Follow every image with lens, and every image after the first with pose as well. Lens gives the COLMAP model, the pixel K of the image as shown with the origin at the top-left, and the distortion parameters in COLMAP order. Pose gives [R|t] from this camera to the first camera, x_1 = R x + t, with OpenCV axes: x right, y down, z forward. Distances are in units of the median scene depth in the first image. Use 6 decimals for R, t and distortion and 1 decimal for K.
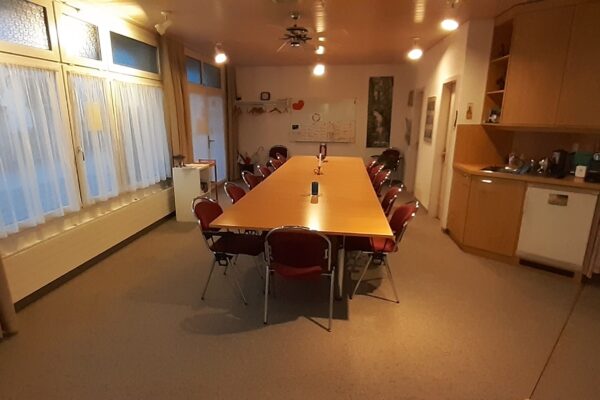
lens RADIAL K [[341.8, 0, 287.0], [0, 341.8, 200.1], [0, 0, 1]] dist [0.019083, -0.017871]
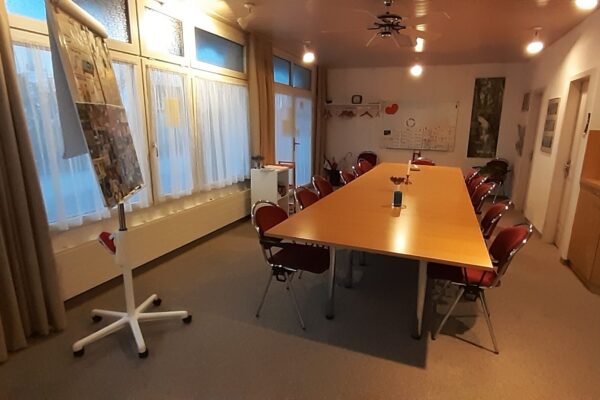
lens RADIAL K [[341.8, 0, 313.6], [0, 341.8, 199.1], [0, 0, 1]] dist [0.019083, -0.017871]
pose [[0.979891, 0.061175, -0.189922, 0.030542], [-0.065853, 0.997659, -0.018413, -0.003530], [0.188351, 0.030549, 0.981626, 0.100746]]
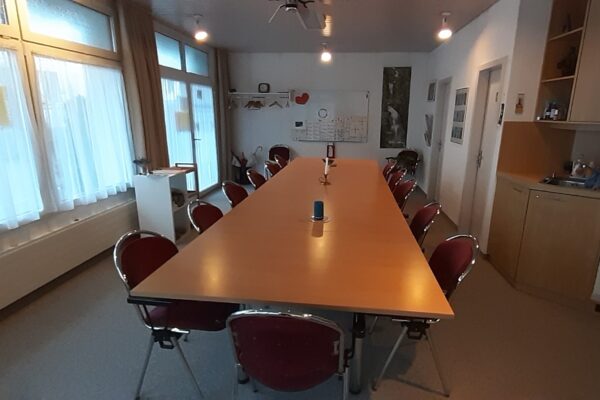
lens RADIAL K [[341.8, 0, 312.3], [0, 341.8, 199.3], [0, 0, 1]] dist [0.019083, -0.017871]
pose [[0.998765, -0.002533, 0.049626, 0.027031], [0.002313, 0.999987, 0.004476, -0.048625], [-0.049637, -0.004355, 0.998758, 0.244394]]
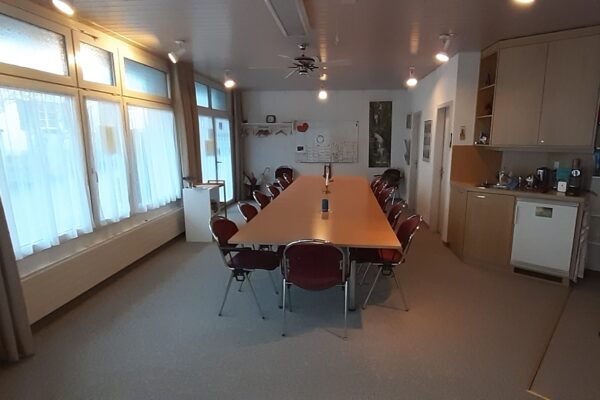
lens RADIAL K [[341.8, 0, 314.4], [0, 341.8, 198.6], [0, 0, 1]] dist [0.019083, -0.017871]
pose [[0.997125, -0.015856, 0.074092, -0.023714], [0.020609, 0.997748, -0.063832, 0.008885], [-0.072913, 0.065175, 0.995206, -0.039739]]
